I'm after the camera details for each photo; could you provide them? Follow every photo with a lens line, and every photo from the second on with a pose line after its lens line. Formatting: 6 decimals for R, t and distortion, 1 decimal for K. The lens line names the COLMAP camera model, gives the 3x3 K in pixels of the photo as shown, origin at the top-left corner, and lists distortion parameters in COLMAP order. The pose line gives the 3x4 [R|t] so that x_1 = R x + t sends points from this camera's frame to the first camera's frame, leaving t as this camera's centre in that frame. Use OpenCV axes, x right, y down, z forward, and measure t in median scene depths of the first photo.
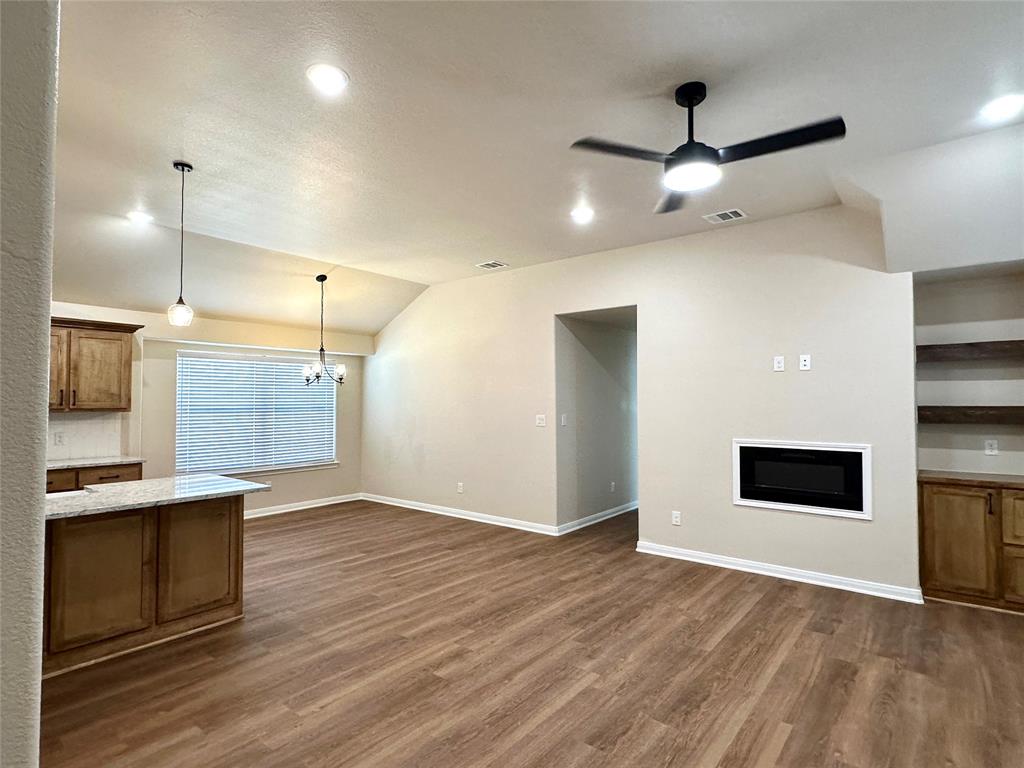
lens RADIAL K [[537.6, 0, 512.0], [0, 537.6, 384.0], [0, 0, 1]] dist [0.001742, 0.000676]
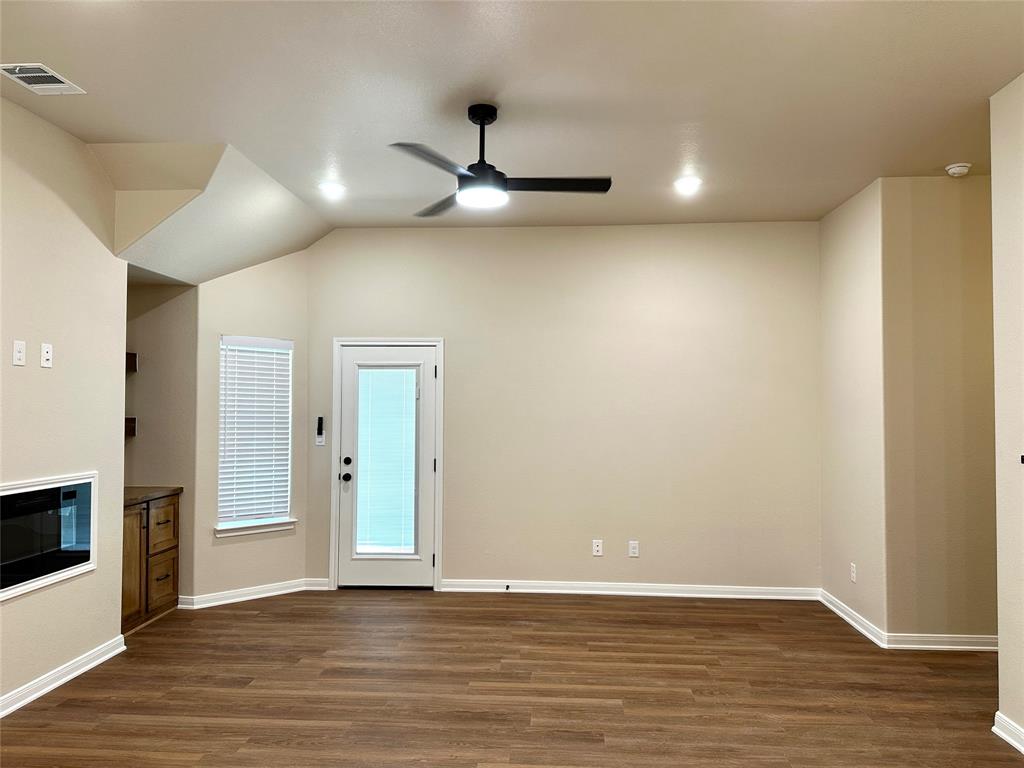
lens RADIAL K [[716.3, 0, 513.3], [0, 716.3, 388.4], [0, 0, 1]] dist [0.043177, -0.048468]
pose [[-0.564110, 0.019385, 0.825472, -0.543658], [-0.030271, 0.998567, -0.044136, 0.023554], [-0.825144, -0.049885, -0.562715, 1.136937]]
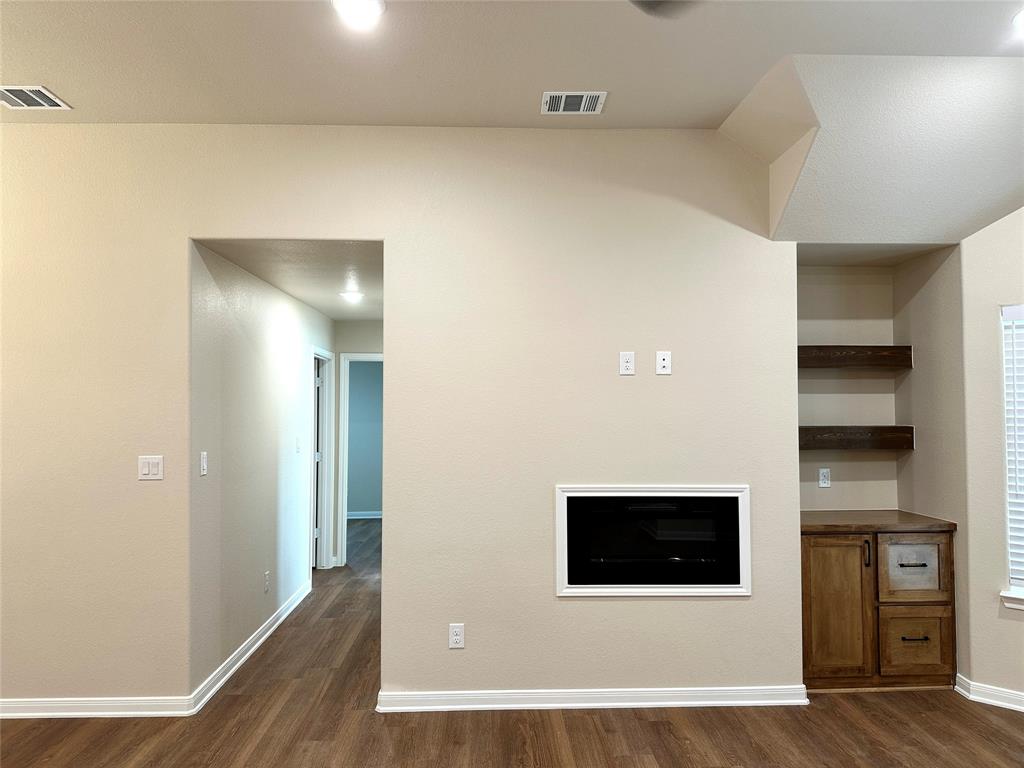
lens RADIAL K [[716.3, 0, 513.3], [0, 716.3, 388.4], [0, 0, 1]] dist [0.043177, -0.048468]
pose [[0.761630, 0.016015, 0.647815, -0.168022], [-0.017062, 0.999844, -0.004659, -0.001823], [-0.647788, -0.007505, 0.761784, 0.512830]]
